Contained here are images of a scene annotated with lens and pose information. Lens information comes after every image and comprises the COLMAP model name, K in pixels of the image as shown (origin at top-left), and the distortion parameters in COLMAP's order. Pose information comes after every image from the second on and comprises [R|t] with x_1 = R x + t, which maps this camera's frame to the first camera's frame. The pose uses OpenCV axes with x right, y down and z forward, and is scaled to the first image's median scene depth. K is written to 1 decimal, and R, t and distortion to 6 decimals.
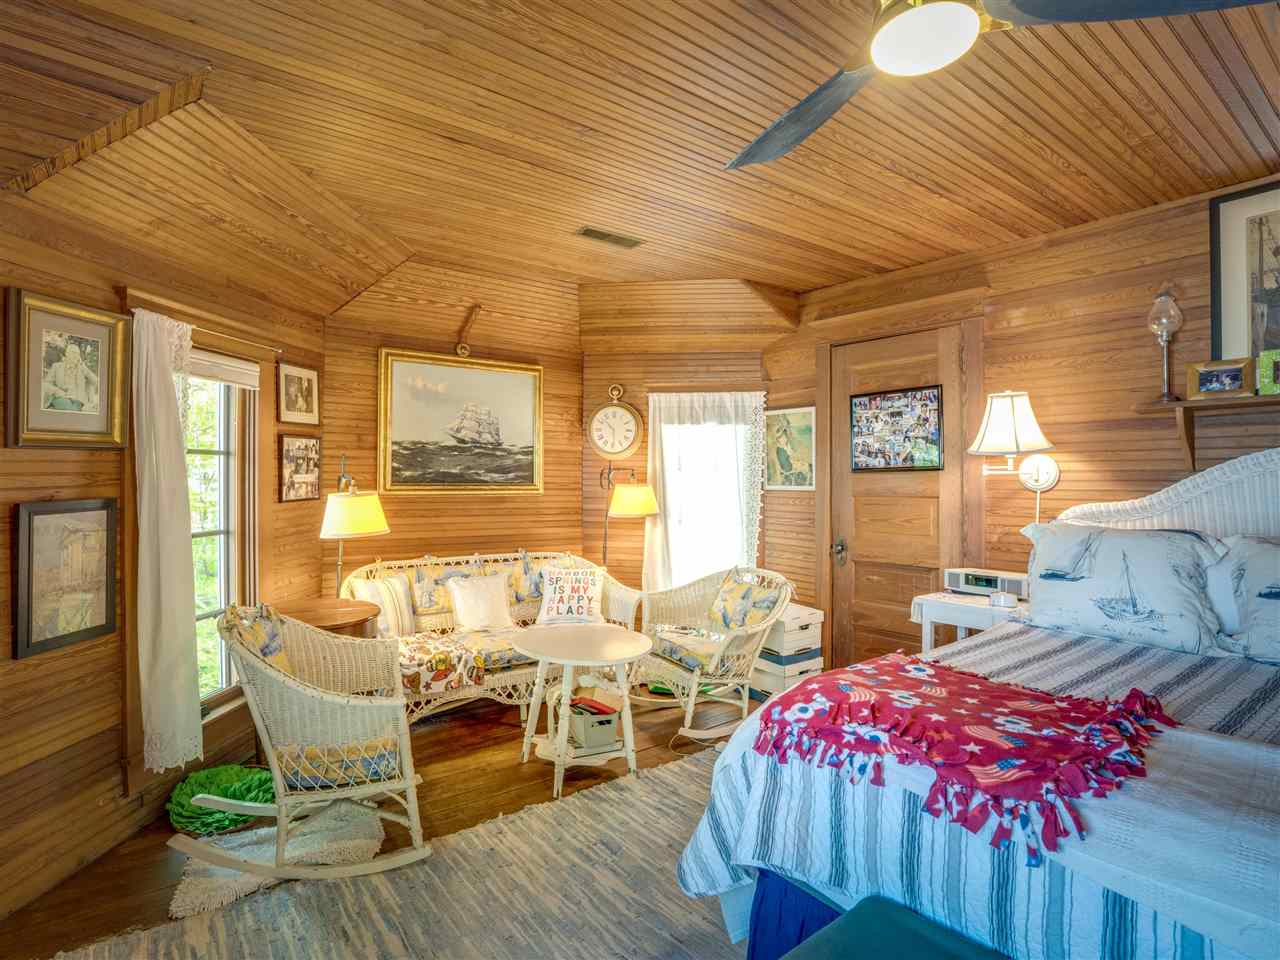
lens RADIAL K [[679.5, 0, 637.8], [0, 679.5, 471.8], [0, 0, 1]] dist [-0.026641, 0.002355]
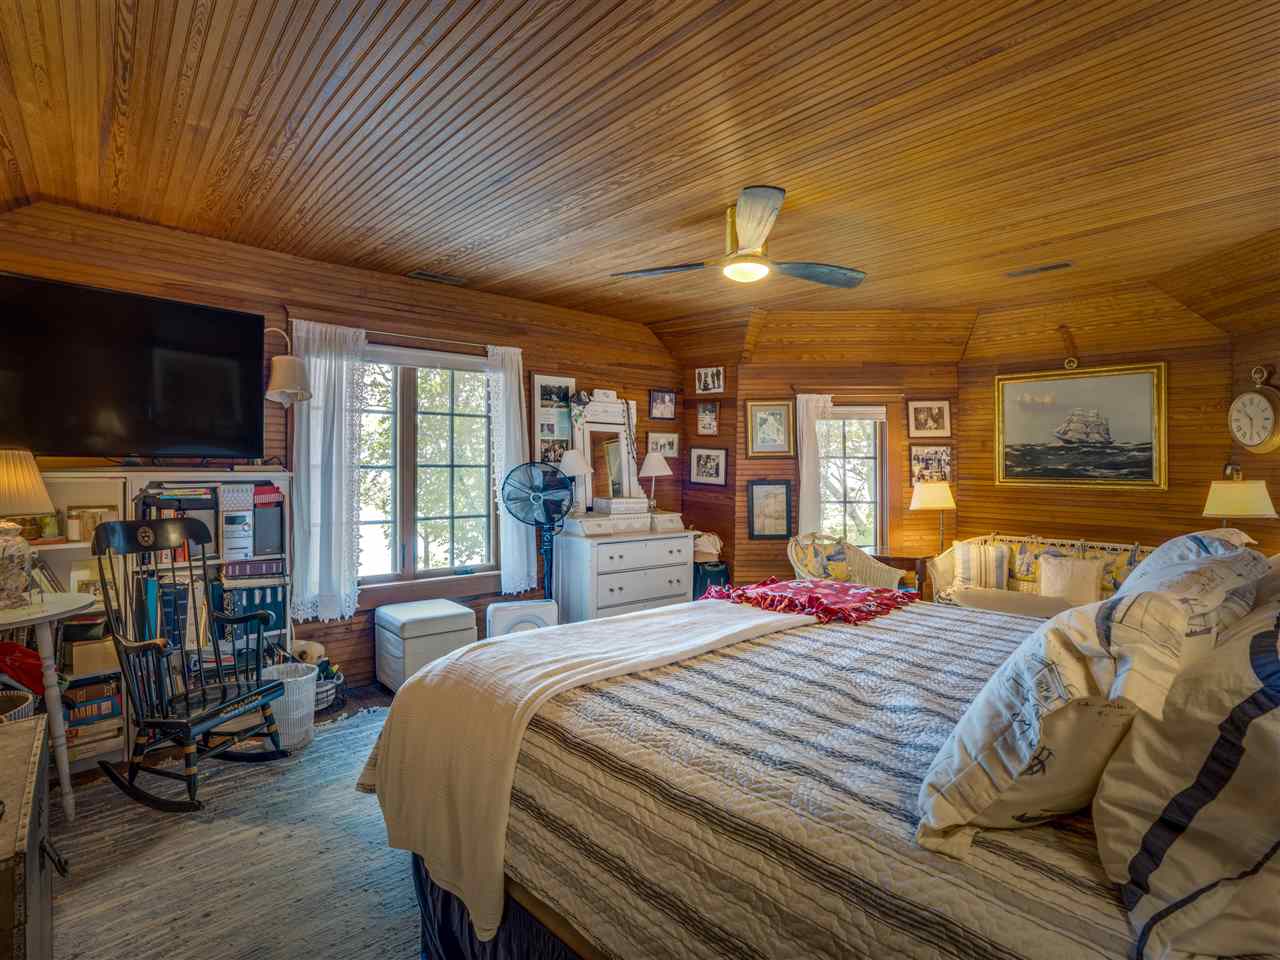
lens RADIAL K [[679.5, 0, 633.4], [0, 679.5, 476.2], [0, 0, 1]] dist [-0.026641, 0.002355]
pose [[0.097258, 0.010265, -0.995206, 0.859045], [0.002778, 0.999940, 0.010585, -0.000143], [0.995255, -0.003794, 0.097224, 0.146042]]
